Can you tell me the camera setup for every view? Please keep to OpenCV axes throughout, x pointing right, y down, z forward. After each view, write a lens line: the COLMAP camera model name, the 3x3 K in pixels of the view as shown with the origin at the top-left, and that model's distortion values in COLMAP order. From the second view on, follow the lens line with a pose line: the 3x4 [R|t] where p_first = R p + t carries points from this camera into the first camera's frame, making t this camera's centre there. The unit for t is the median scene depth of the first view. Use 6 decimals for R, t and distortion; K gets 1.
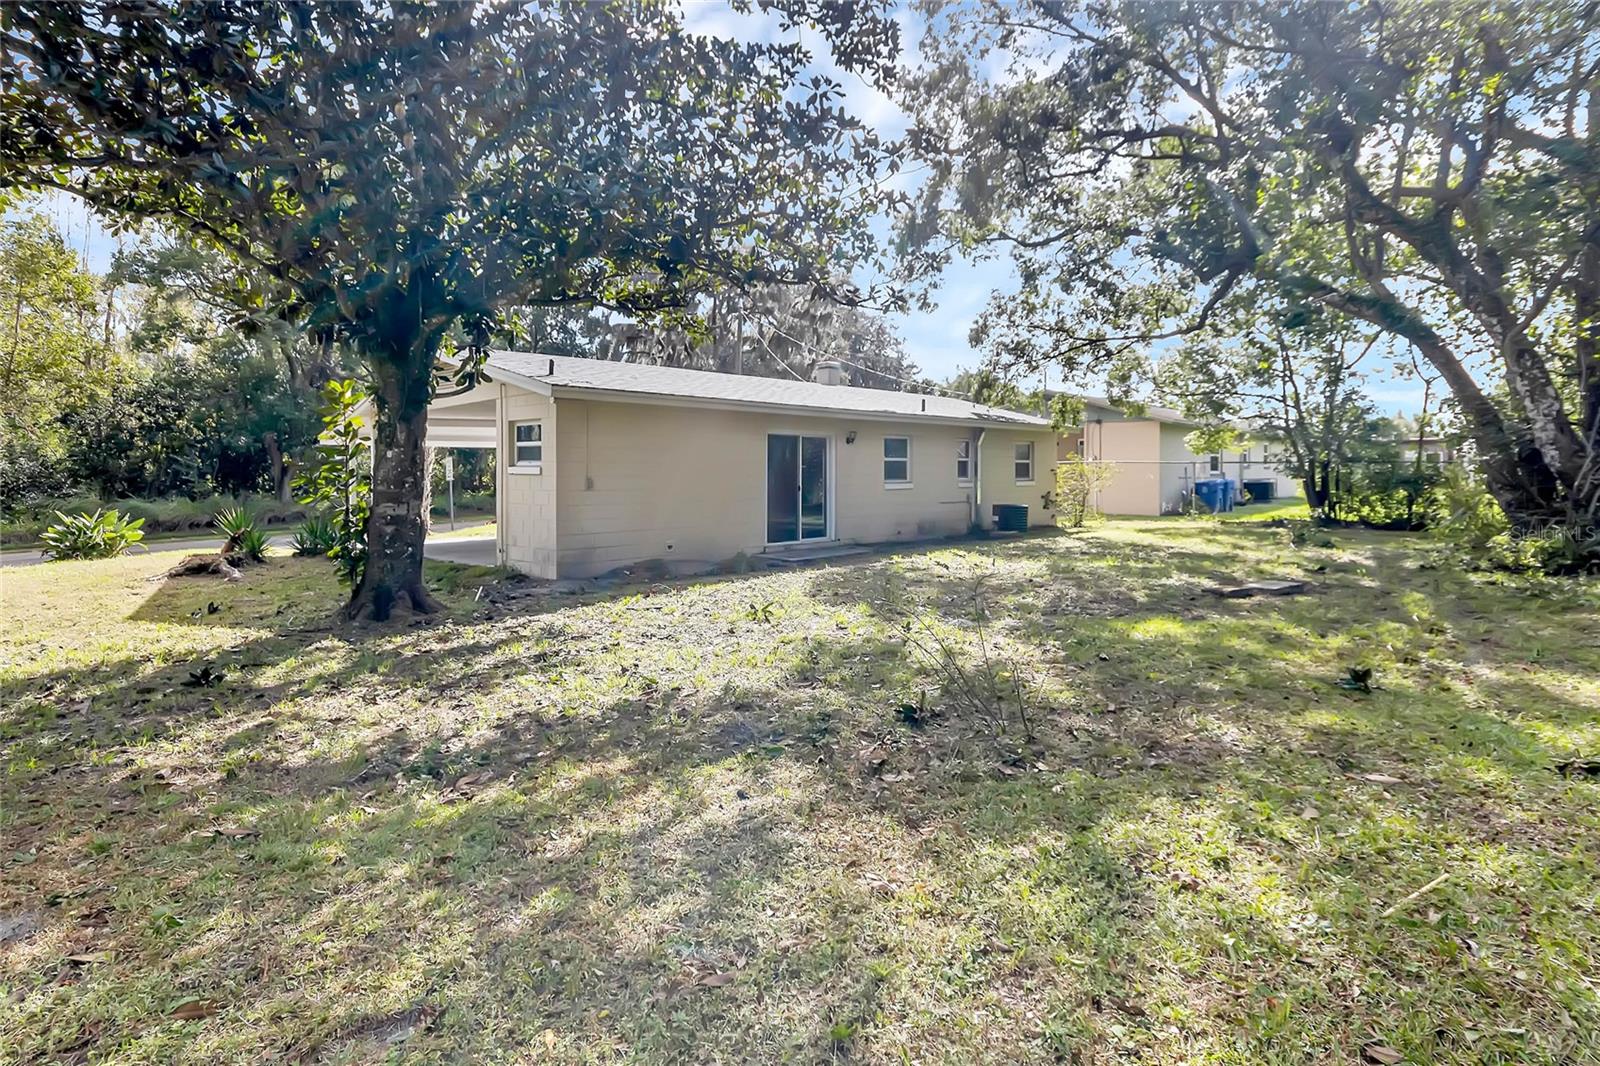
lens RADIAL K [[850.2, 0, 808.3], [0, 850.2, 464.3], [0, 0, 1]] dist [0.001348, 0.000205]
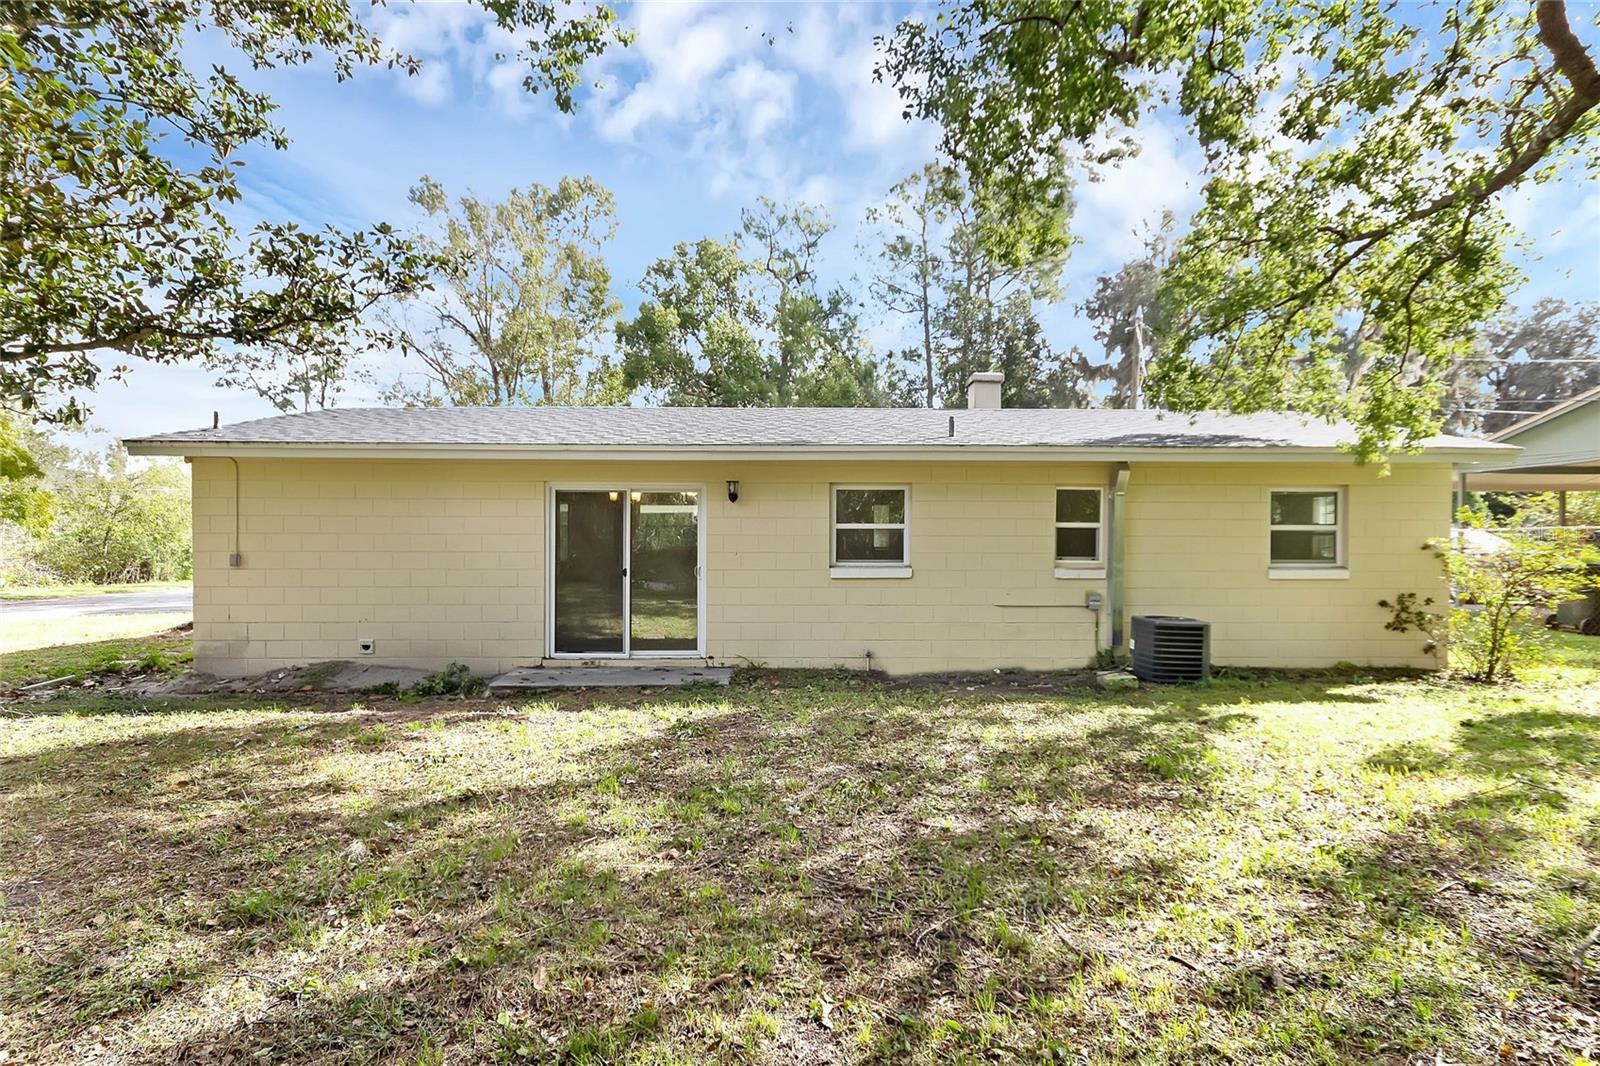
lens RADIAL K [[803.1, 0, 771.9], [0, 803.1, 517.9], [0, 0, 1]] dist [0.000658, 0.000161]
pose [[0.707900, -0.016817, -0.706113, 0.454533], [0.002519, 0.999770, -0.021286, 0.000520], [0.706309, 0.013290, 0.707779, 0.594512]]
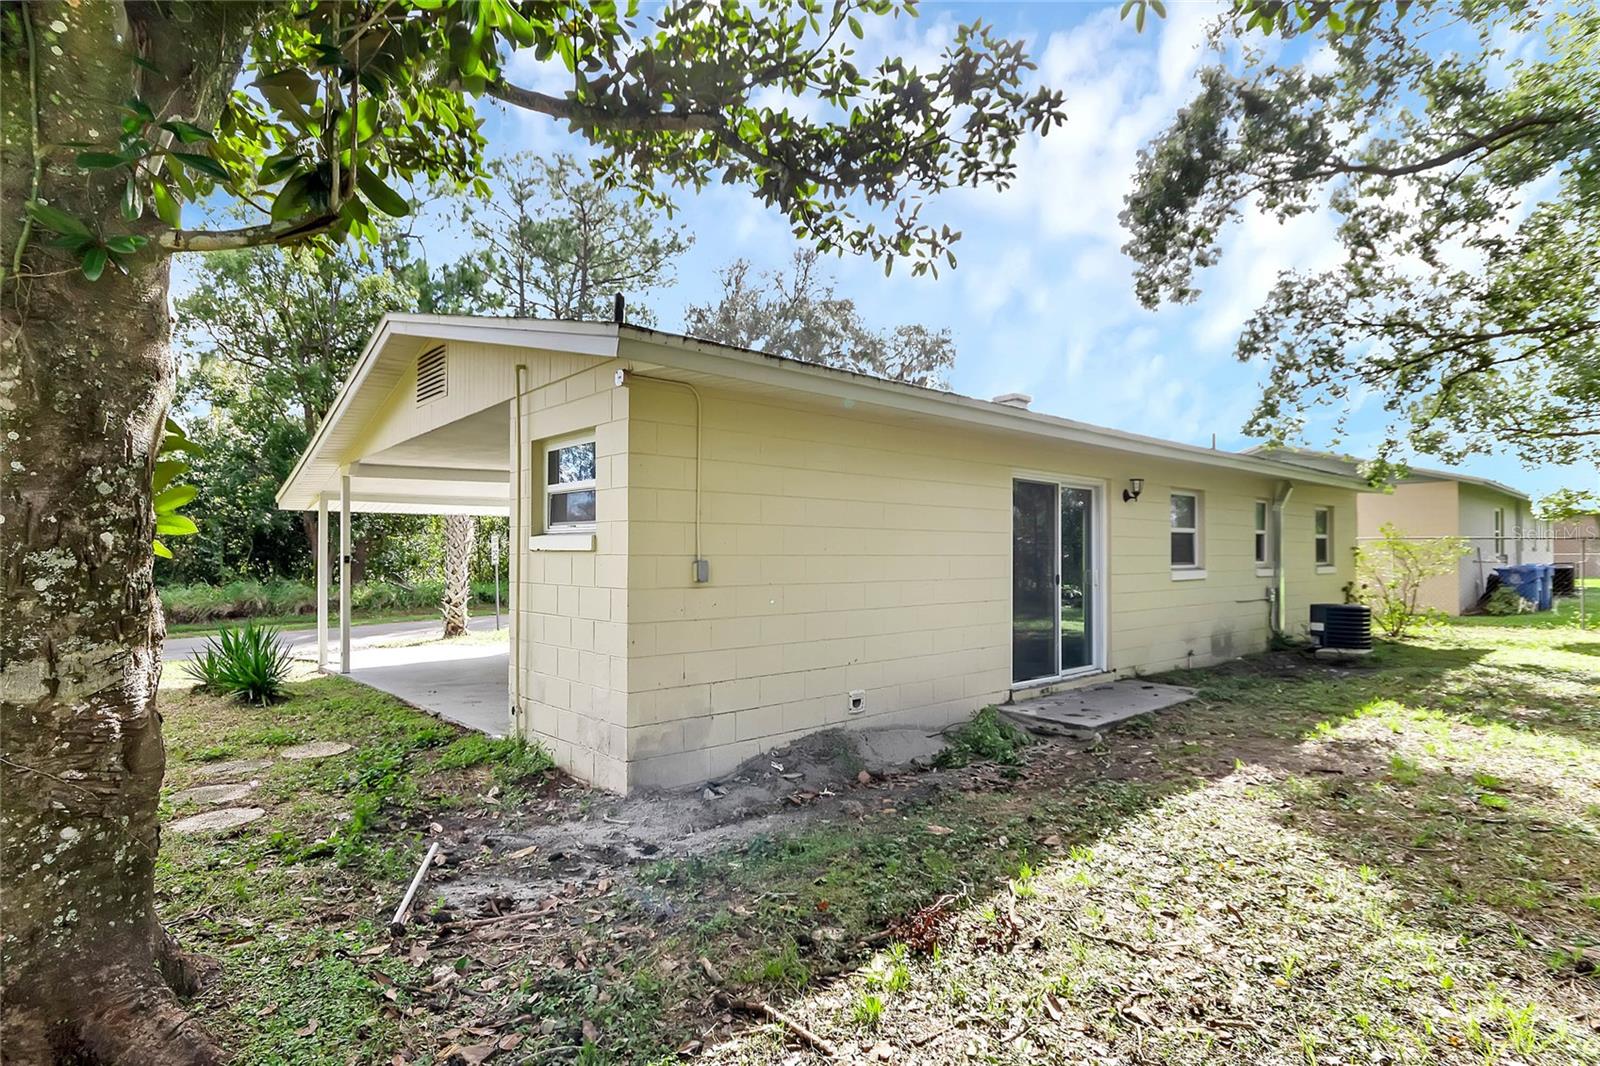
lens RADIAL K [[803.1, 0, 771.9], [0, 803.1, 517.9], [0, 0, 1]] dist [0.000658, 0.000161]
pose [[0.994045, -0.005036, -0.108856, -0.126775], [0.000790, 0.999239, -0.039007, 0.007967], [0.108969, 0.038689, 0.993292, 0.426014]]
